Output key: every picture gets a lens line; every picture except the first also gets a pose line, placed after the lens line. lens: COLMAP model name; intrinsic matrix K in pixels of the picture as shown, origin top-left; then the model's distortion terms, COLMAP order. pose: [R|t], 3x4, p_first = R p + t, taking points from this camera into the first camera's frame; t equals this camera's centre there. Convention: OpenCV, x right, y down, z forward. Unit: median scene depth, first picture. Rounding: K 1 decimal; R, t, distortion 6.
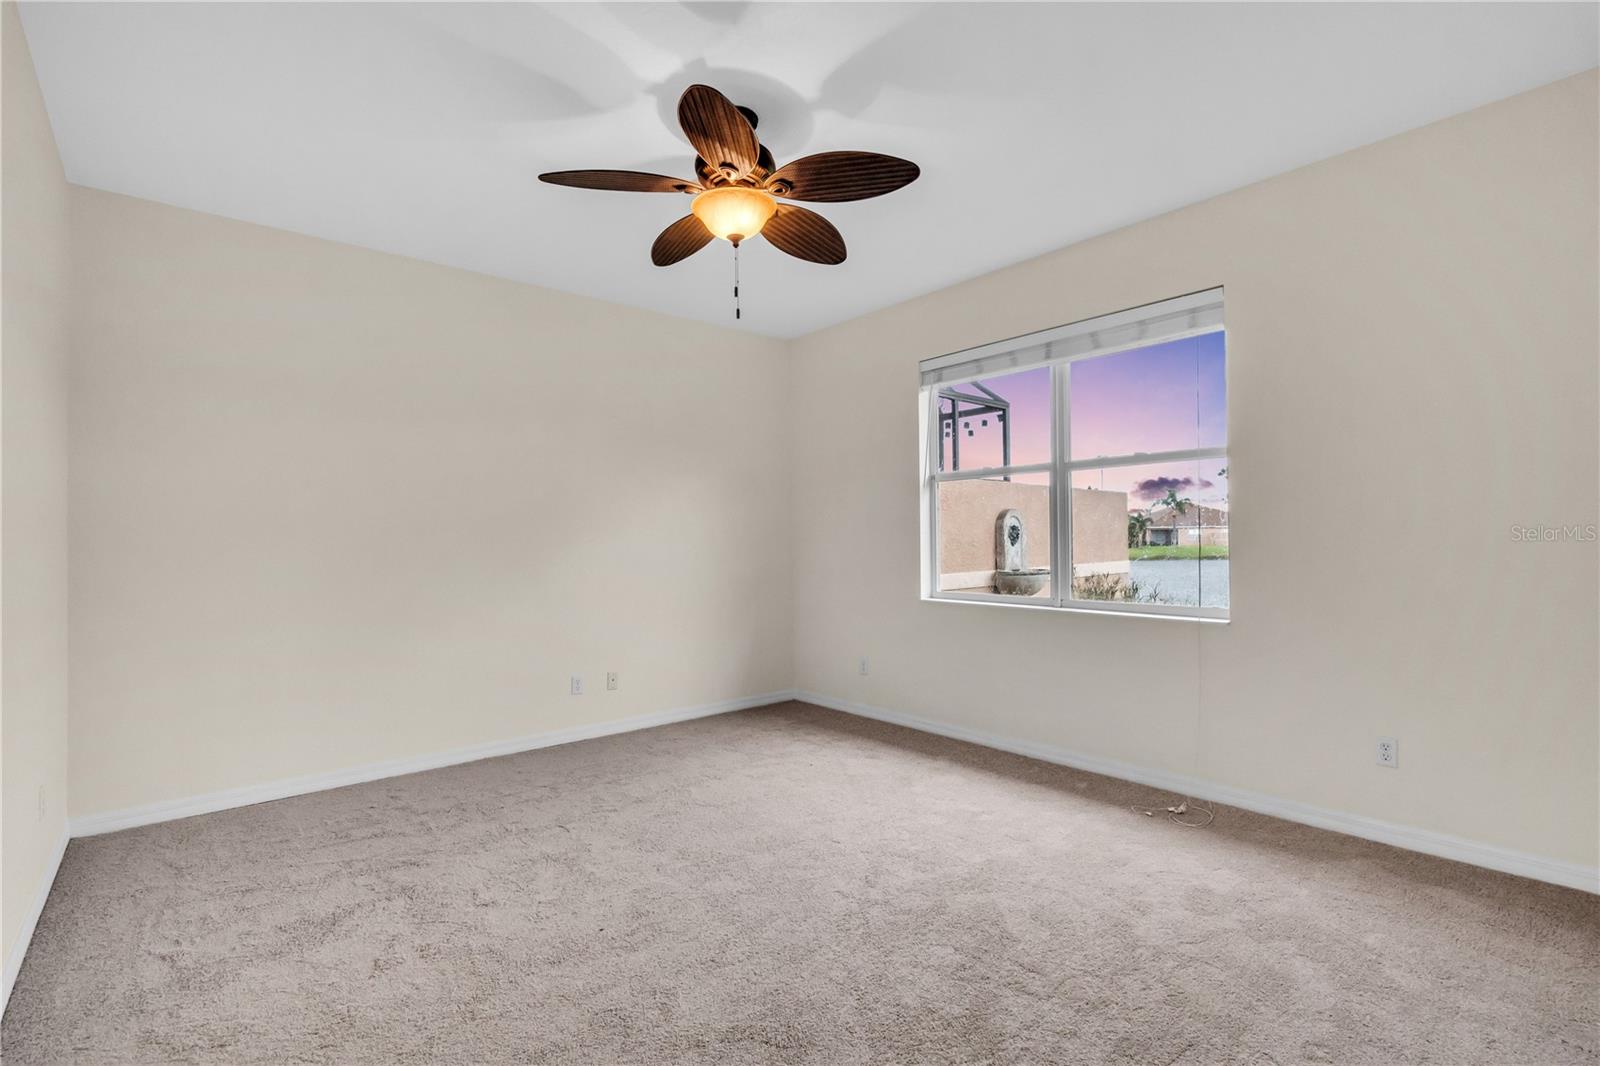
lens RADIAL K [[719.8, 0, 800.1], [0, 719.8, 522.1], [0, 0, 1]] dist [0.000258, 0.000198]
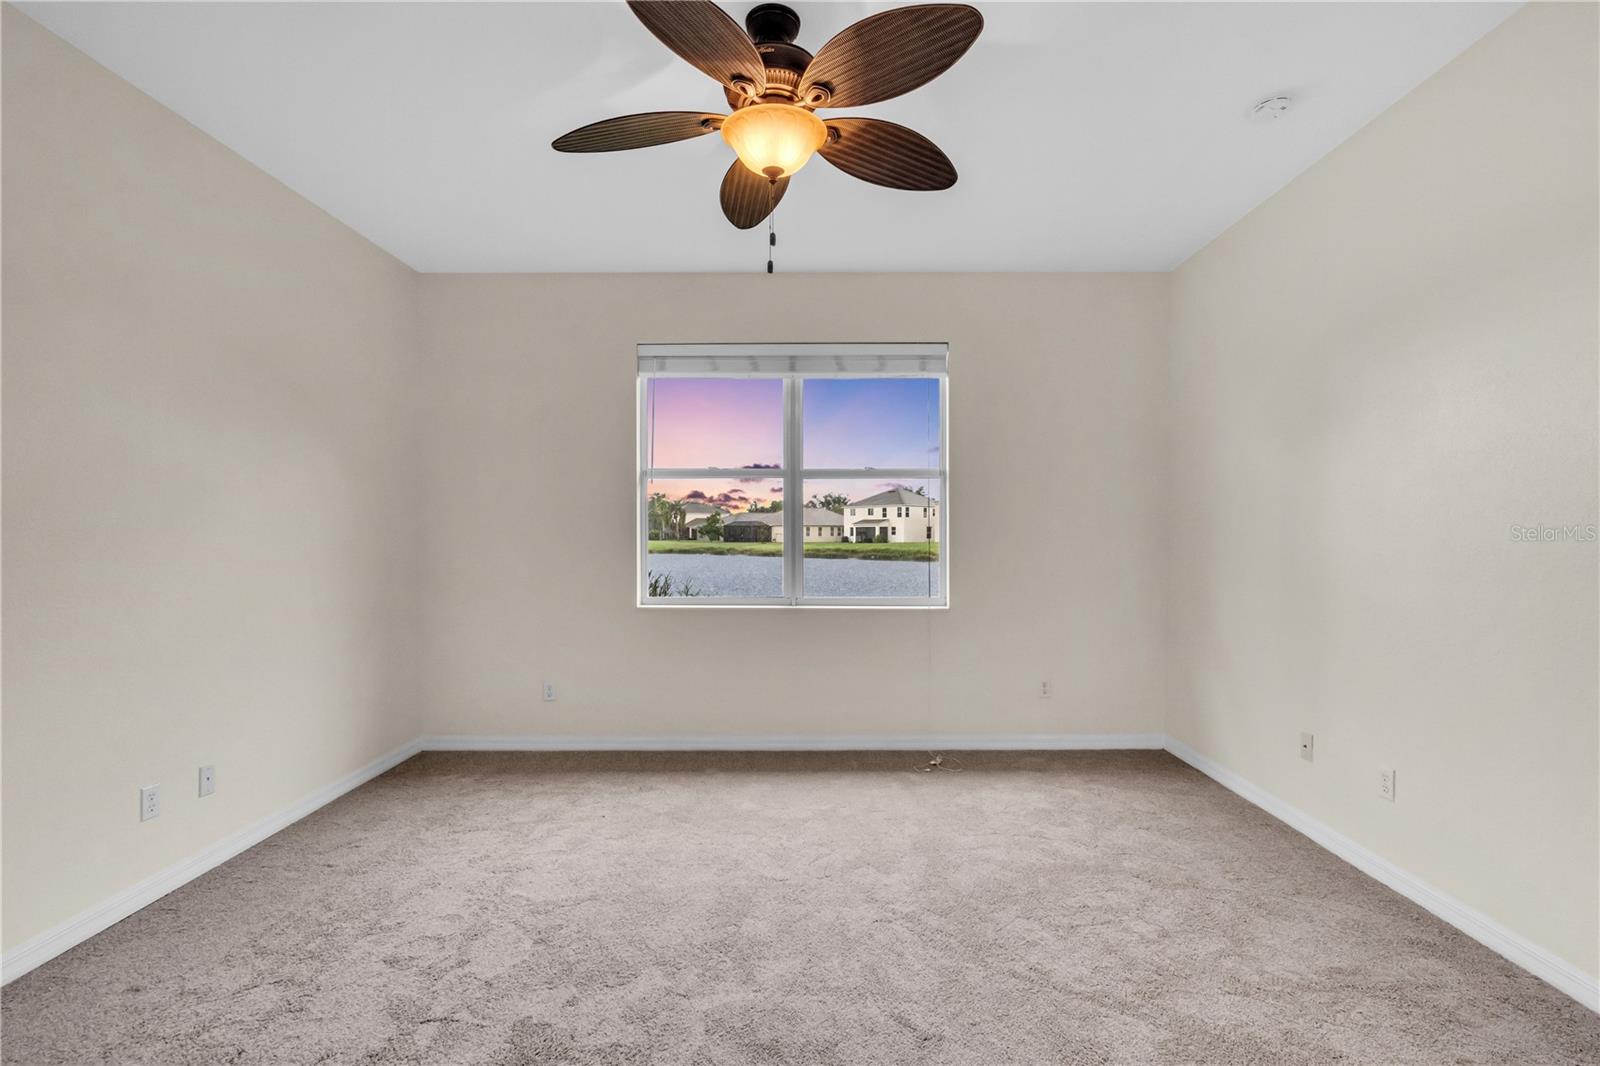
lens RADIAL K [[726.2, 0, 800.9], [0, 726.2, 528.6], [0, 0, 1]] dist [0.003339, 0.000813]
pose [[0.660647, 0.014963, 0.750548, -0.474140], [-0.024426, 0.999700, 0.001570, 0.002880], [-0.750299, -0.019370, 0.660814, 0.298628]]
